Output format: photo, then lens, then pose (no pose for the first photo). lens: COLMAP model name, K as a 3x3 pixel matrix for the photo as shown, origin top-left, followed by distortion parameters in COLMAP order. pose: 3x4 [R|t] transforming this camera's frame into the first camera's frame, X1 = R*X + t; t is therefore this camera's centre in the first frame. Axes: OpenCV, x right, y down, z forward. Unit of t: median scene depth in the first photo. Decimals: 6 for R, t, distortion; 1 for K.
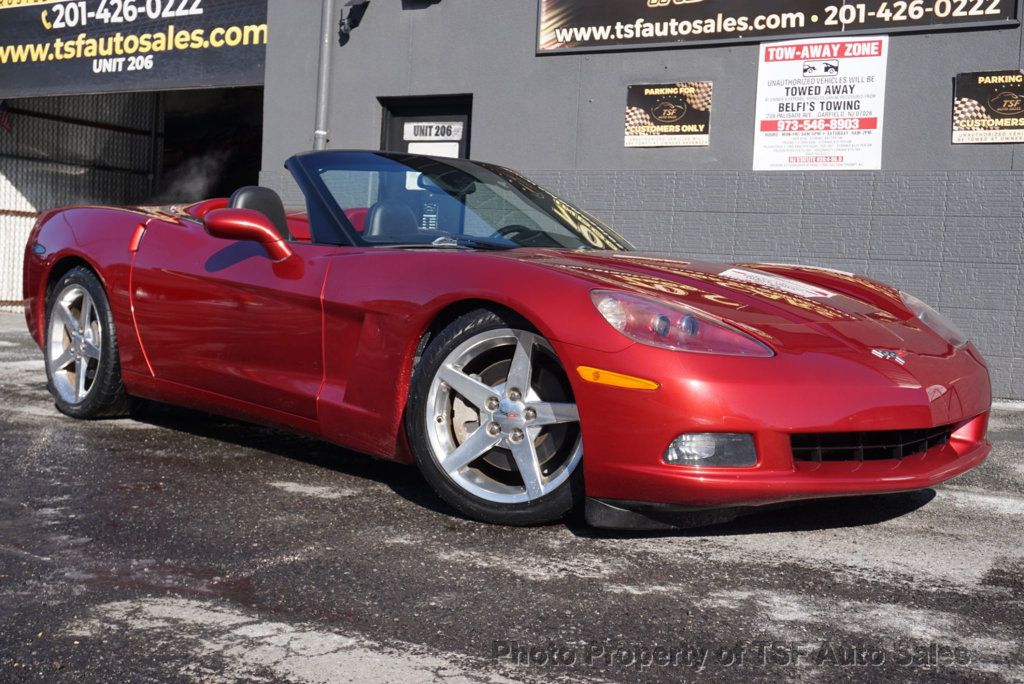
lens RADIAL K [[1298.0, 0, 510.1], [0, 1298.0, 344.9], [0, 0, 1]] dist [-0.024638, 0.000000]
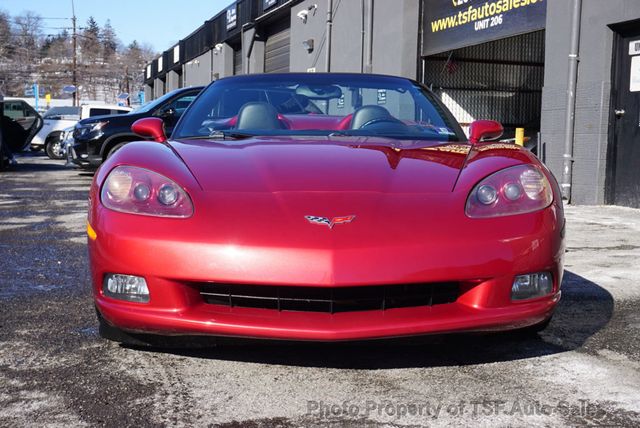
lens RADIAL K [[859.8, 0, 317.2], [0, 859.8, 213.8], [0, 0, 1]] dist [-0.073106, 0.000000]
pose [[0.756733, 0.011550, -0.653622, 0.310989], [-0.008161, 0.999933, 0.008221, -0.000641], [0.653673, -0.000887, 0.756776, 0.173448]]
